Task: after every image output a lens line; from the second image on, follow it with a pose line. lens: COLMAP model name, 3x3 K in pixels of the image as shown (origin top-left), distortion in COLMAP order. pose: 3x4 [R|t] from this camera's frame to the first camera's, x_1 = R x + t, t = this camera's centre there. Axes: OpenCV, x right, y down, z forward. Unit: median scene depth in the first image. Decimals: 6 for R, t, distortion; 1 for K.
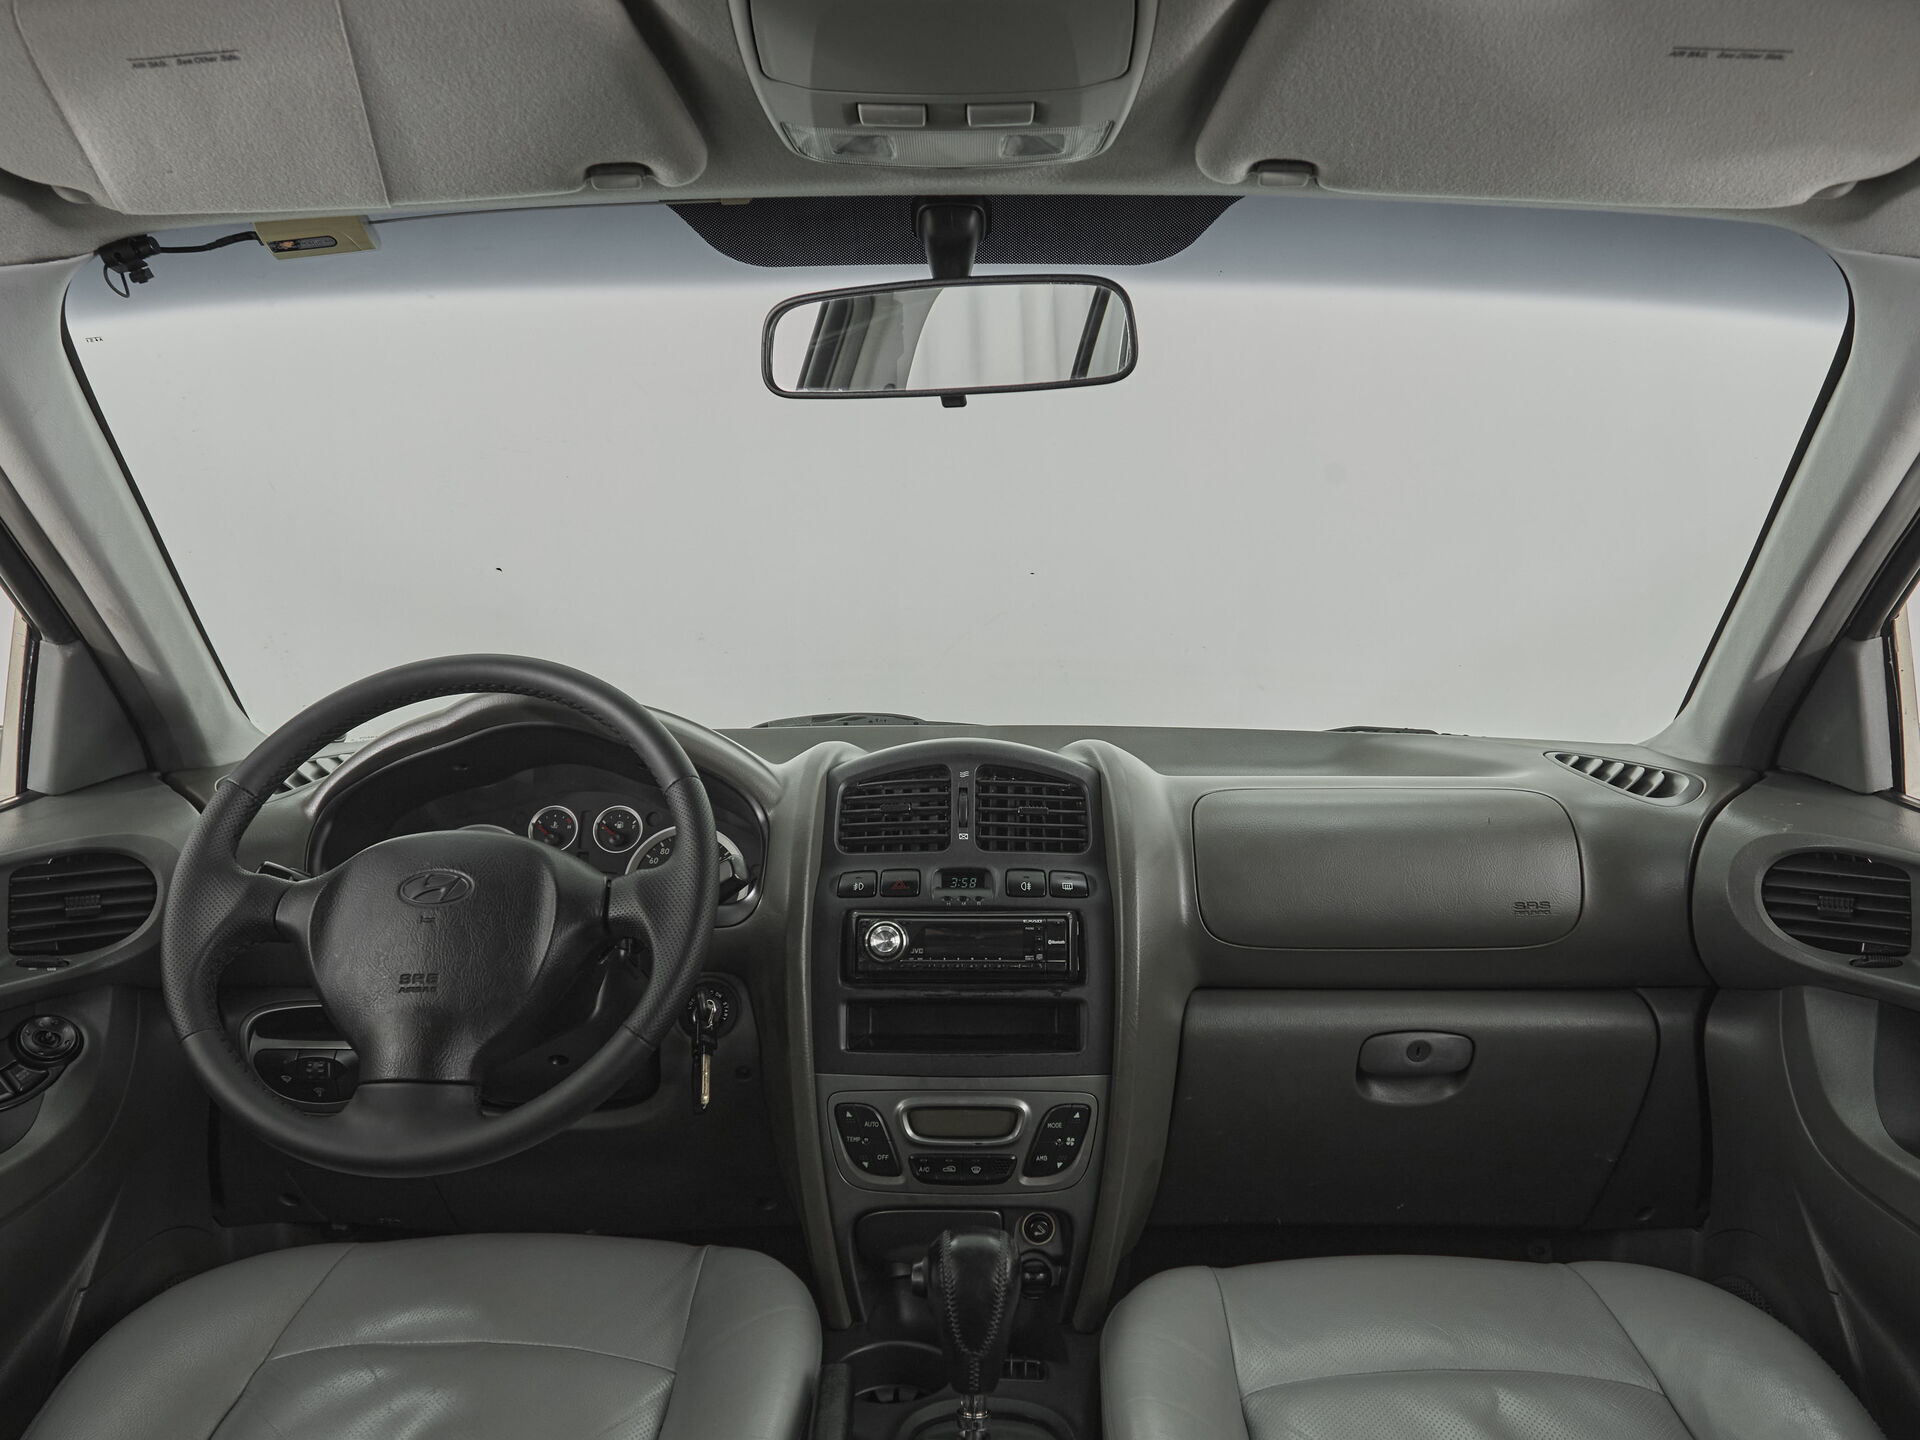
lens RADIAL K [[1298.6, 0, 967.0], [0, 1298.6, 731.1], [0, 0, 1]] dist [-0.008366, 0.006392]
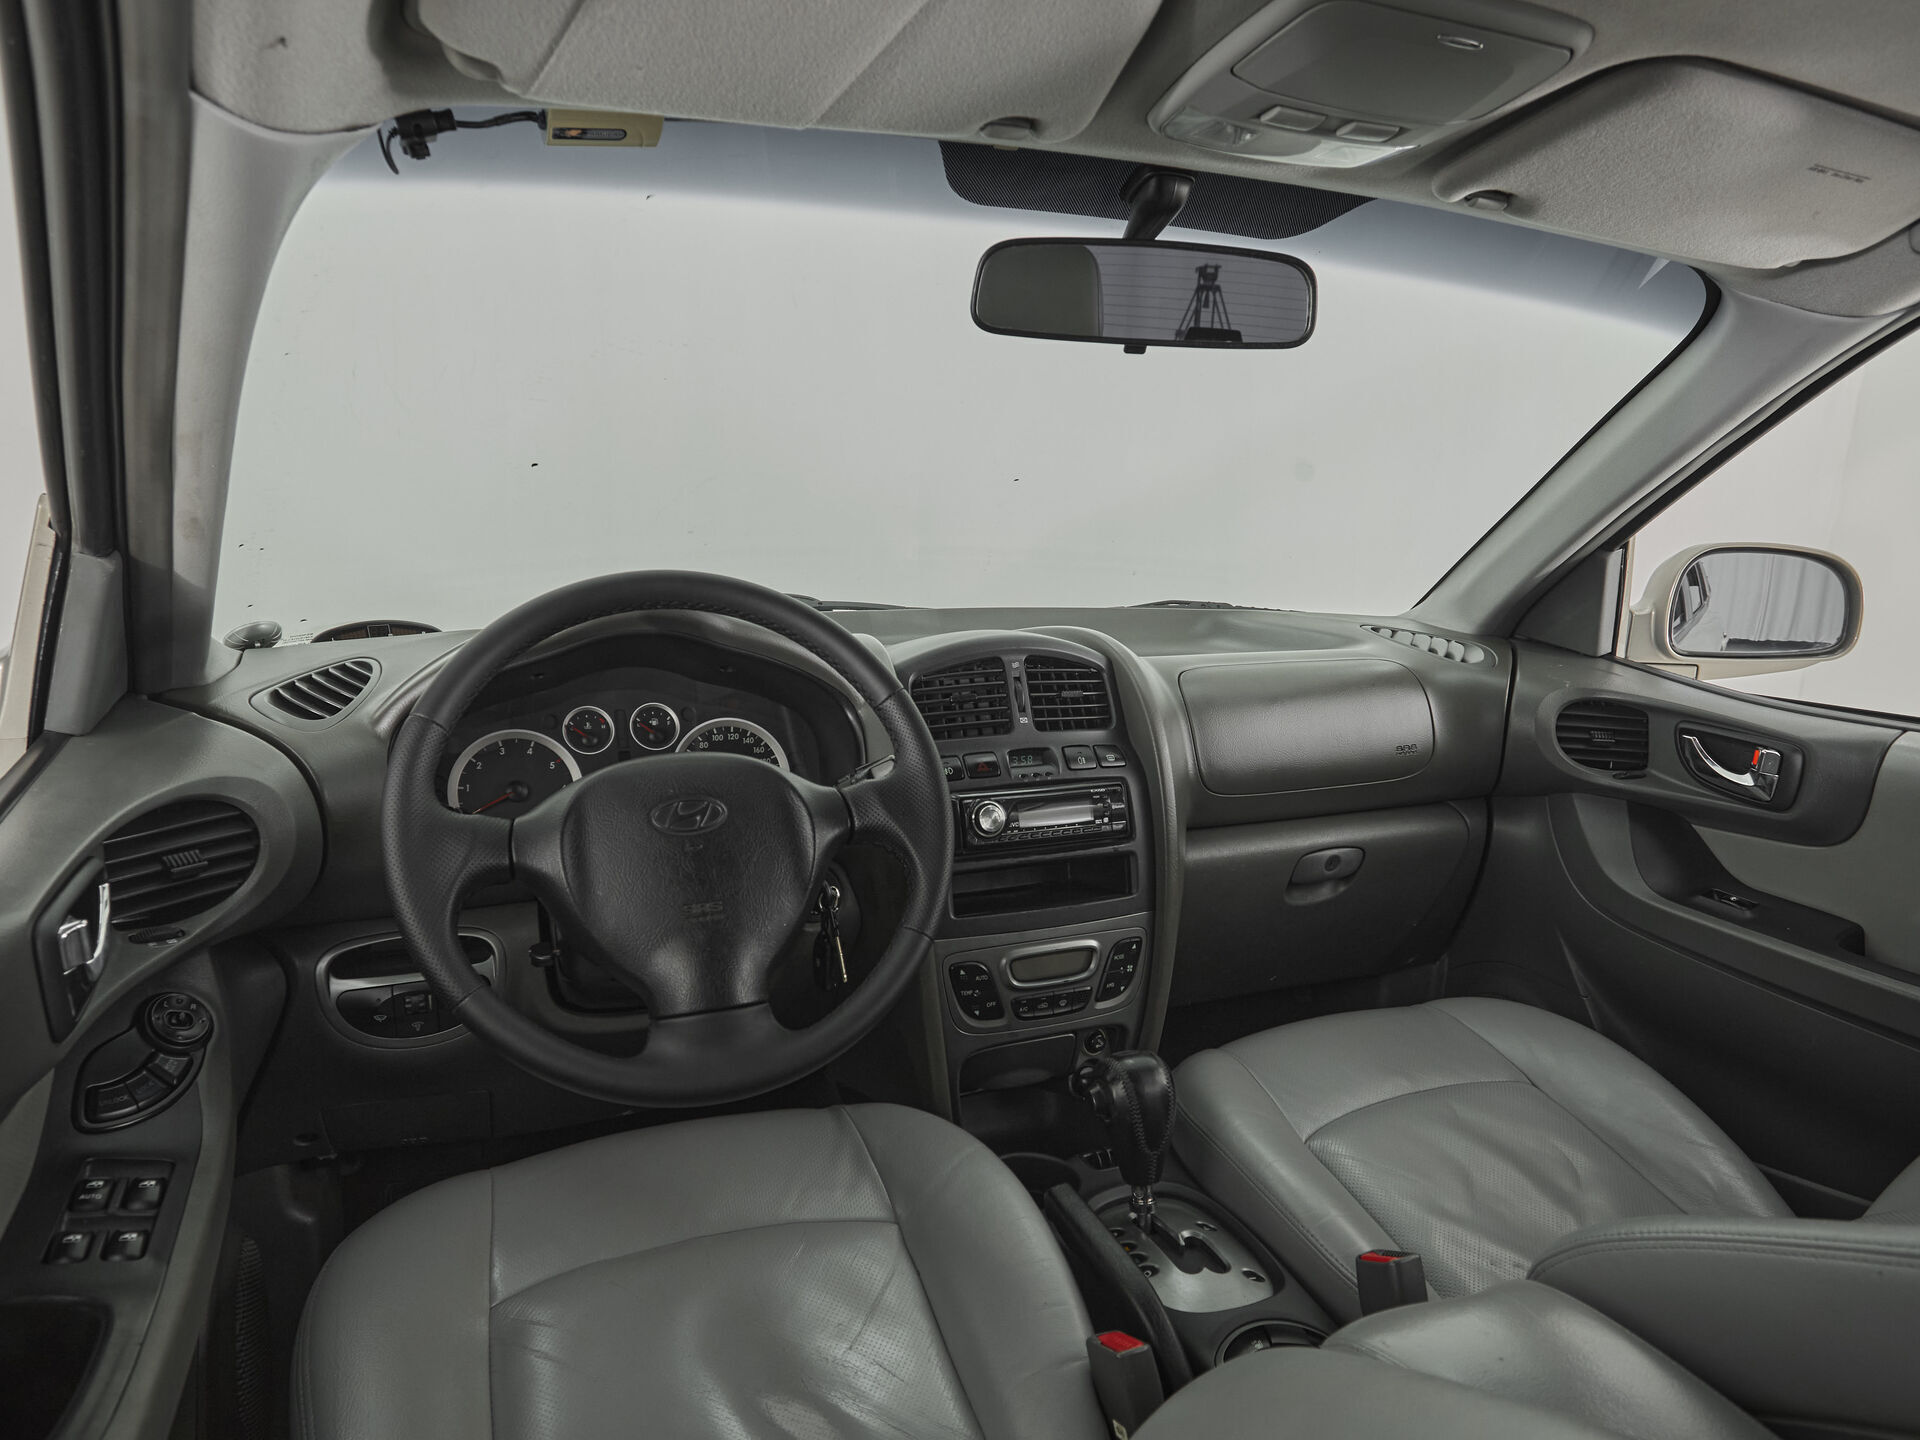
lens RADIAL K [[1158.2, 0, 939.9], [0, 1158.2, 672.4], [0, 0, 1]] dist [-0.004492, -0.001046]
pose [[0.922064, -0.040508, 0.384912, -0.483368], [0.004053, 0.995464, 0.095053, -0.060531], [-0.387017, -0.086085, 0.918045, 0.102004]]
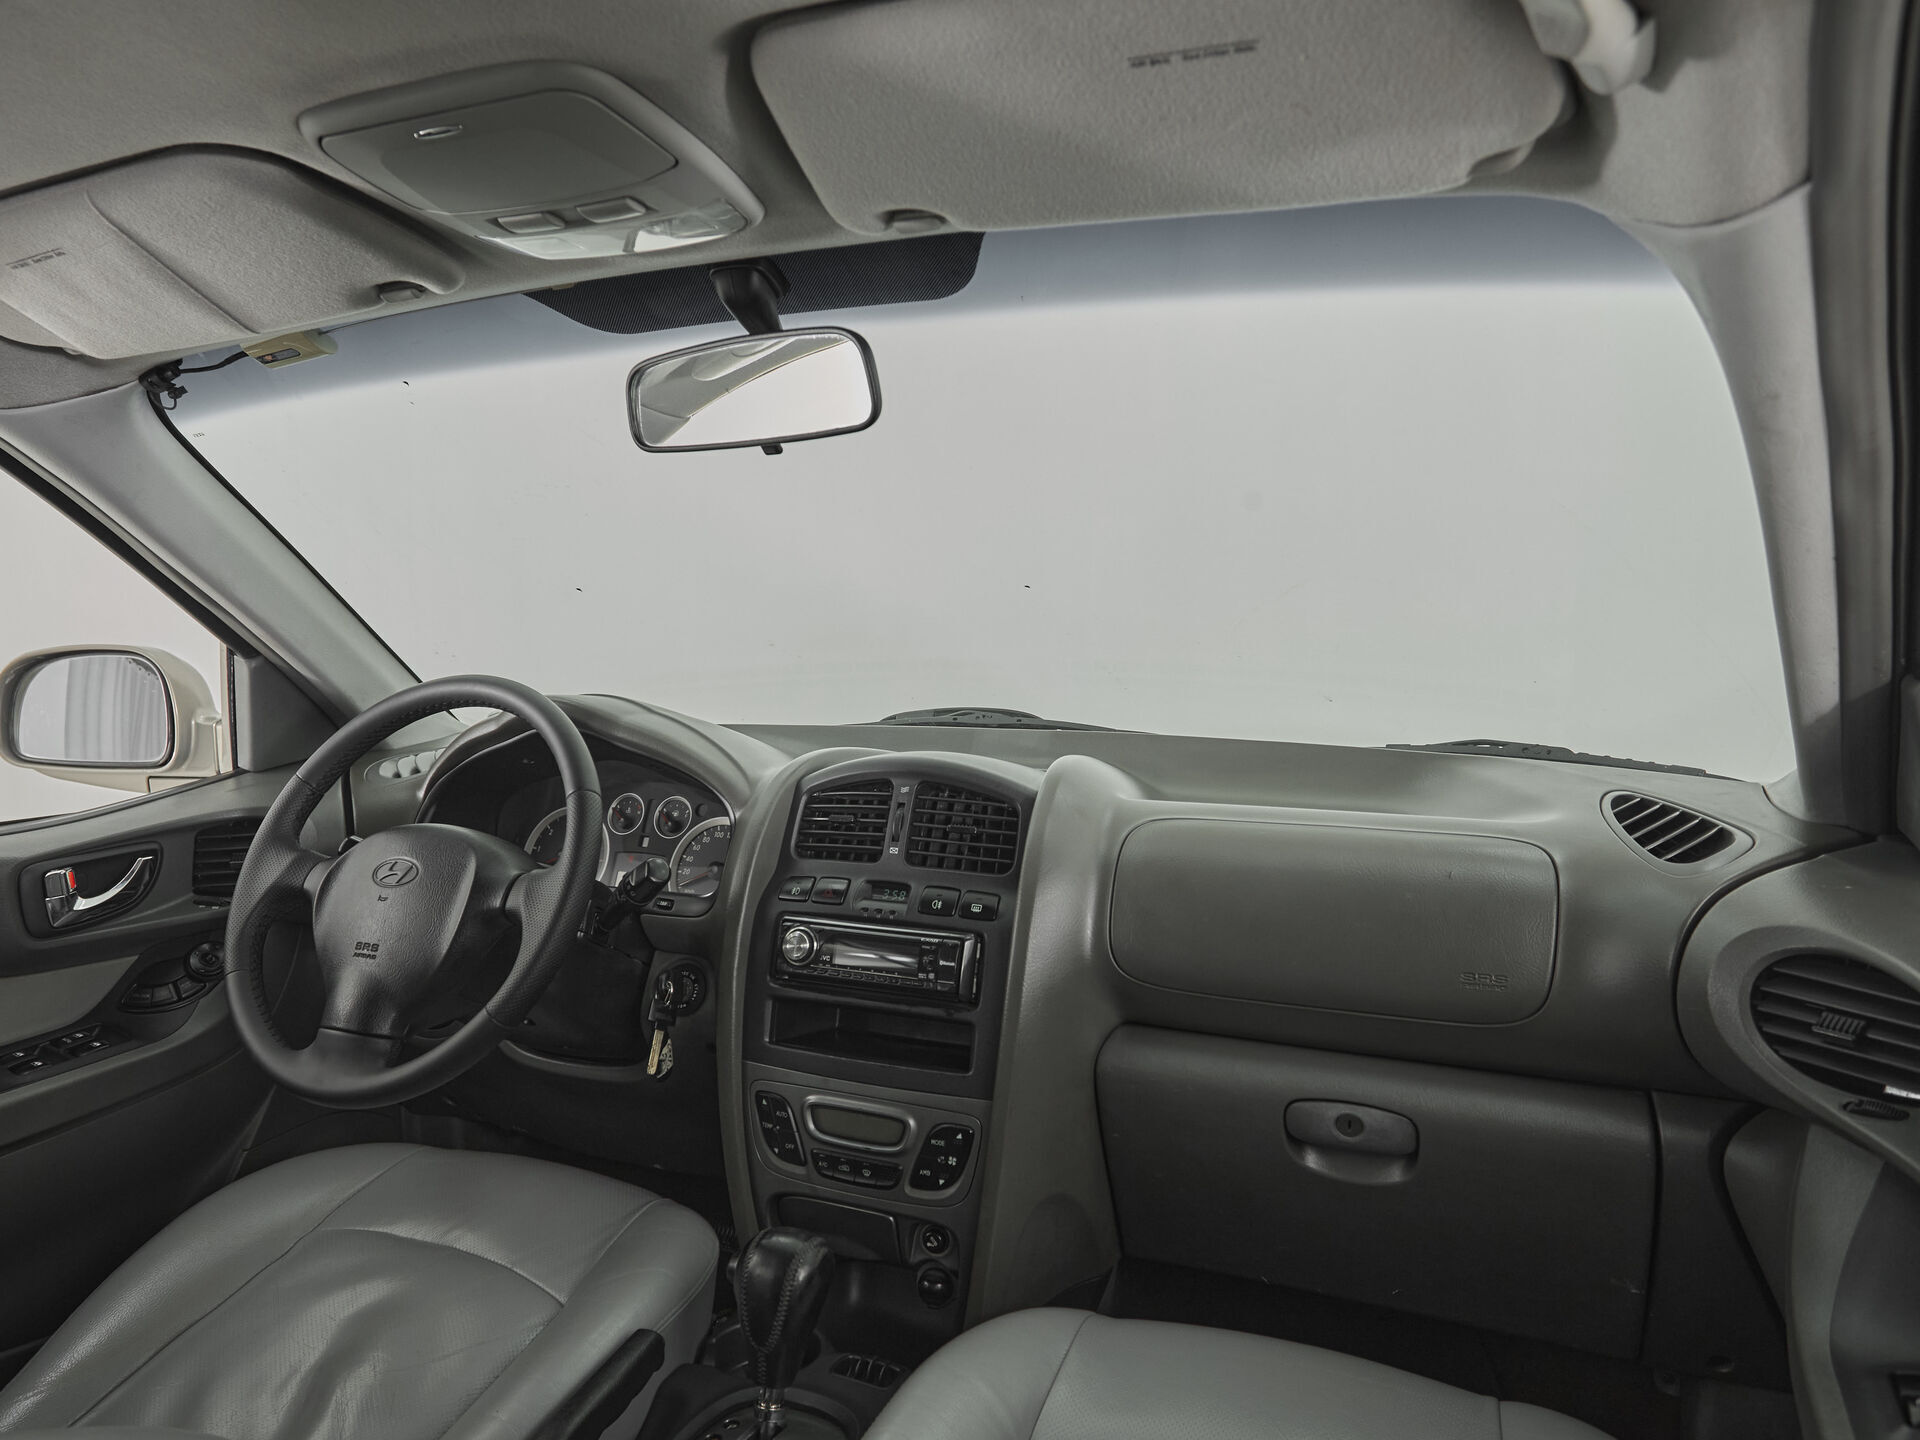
lens RADIAL K [[1271.9, 0, 954.8], [0, 1271.9, 703.9], [0, 0, 1]] dist [0.018532, -0.005116]
pose [[0.920164, 0.026254, -0.390651, 0.457773], [-0.018125, 0.999536, 0.024482, -0.064722], [0.391113, -0.015447, 0.920213, 0.088877]]
